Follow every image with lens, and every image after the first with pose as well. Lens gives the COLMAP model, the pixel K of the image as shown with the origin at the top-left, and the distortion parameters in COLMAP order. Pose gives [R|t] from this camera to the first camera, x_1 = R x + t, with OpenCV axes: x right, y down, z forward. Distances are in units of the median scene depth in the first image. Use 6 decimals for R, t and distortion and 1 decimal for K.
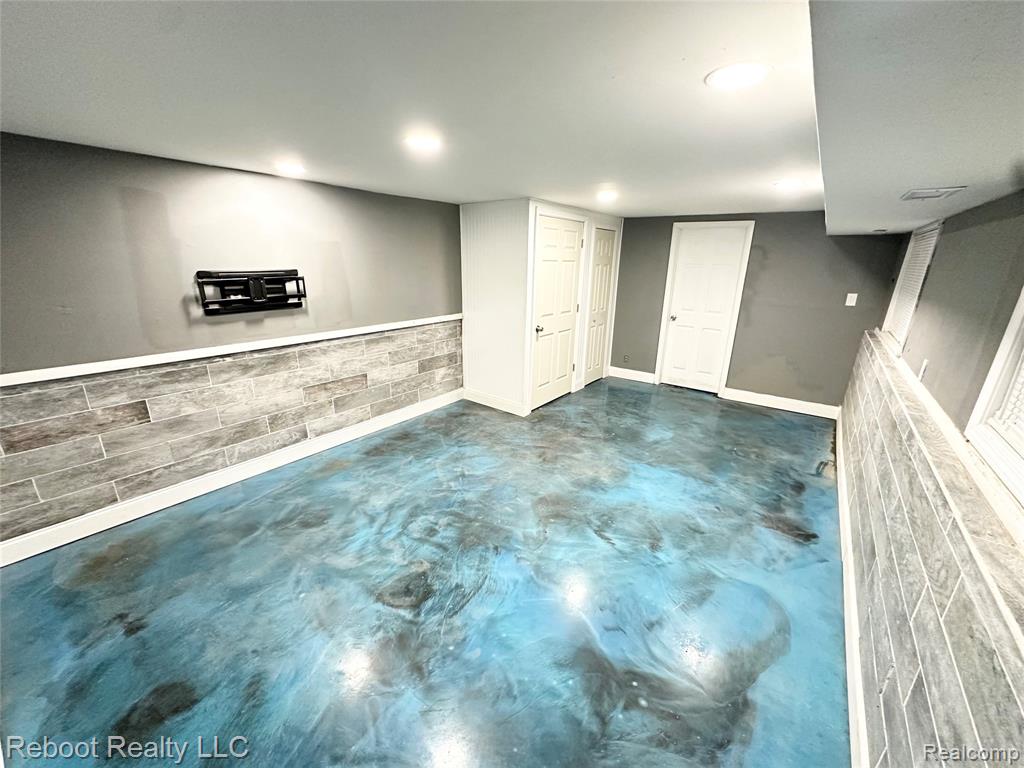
lens RADIAL K [[407.3, 0, 510.8], [0, 407.3, 383.6], [0, 0, 1]] dist [-0.003137, 0.000623]
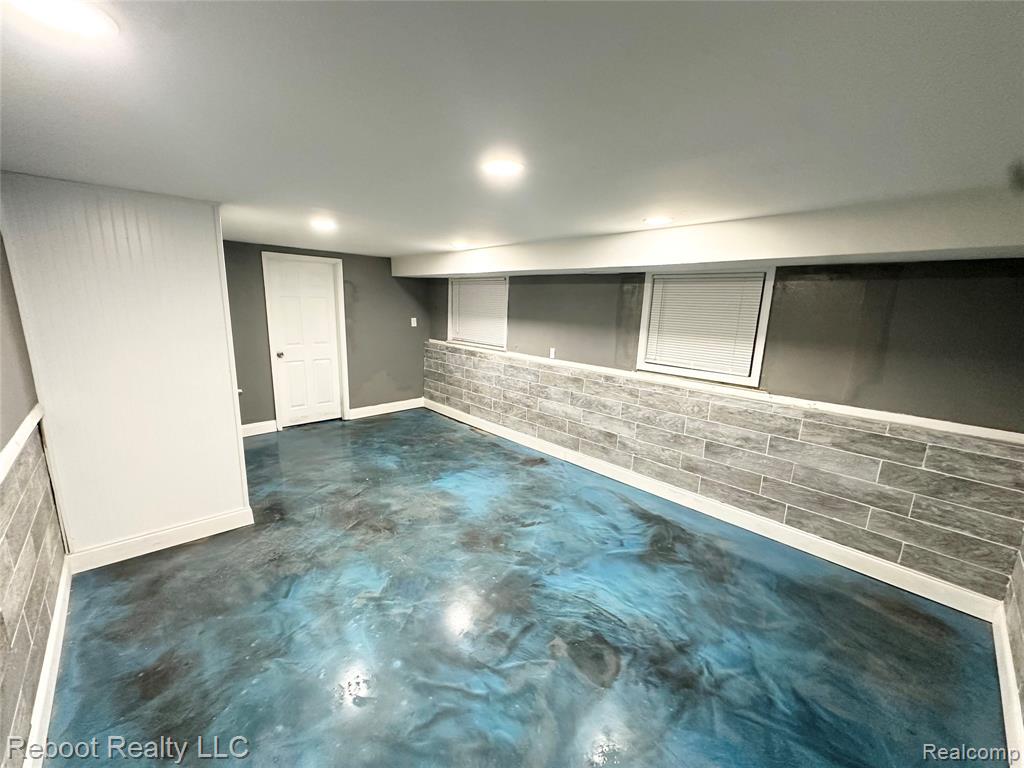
lens RADIAL K [[407.3, 0, 512.4], [0, 407.3, 383.6], [0, 0, 1]] dist [-0.003137, 0.000623]
pose [[0.171355, -0.208467, 0.962901, -0.679292], [0.263656, 0.951412, 0.159060, -0.181370], [-0.949275, 0.226619, 0.217993, 0.545515]]
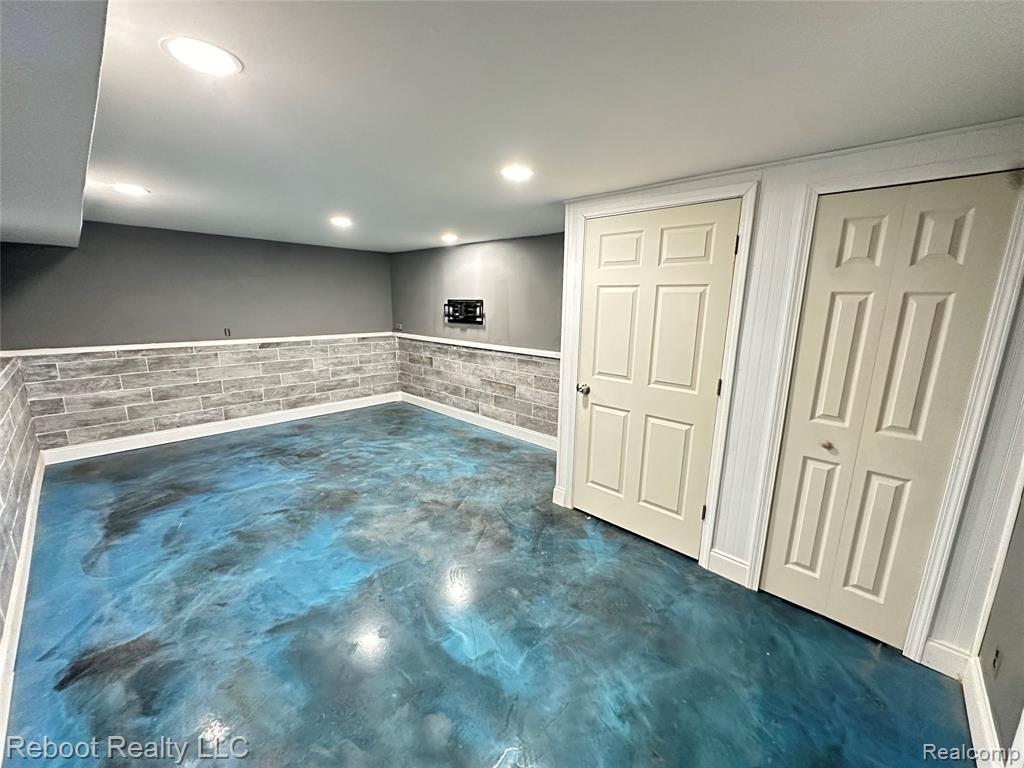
lens RADIAL K [[407.3, 0, 513.4], [0, 407.3, 387.4], [0, 0, 1]] dist [-0.003137, 0.000623]
pose [[-0.110070, 0.186891, -0.976195, 0.964927], [-0.310666, 0.926484, 0.212403, -0.324066], [0.944125, 0.326650, -0.043917, 1.238527]]
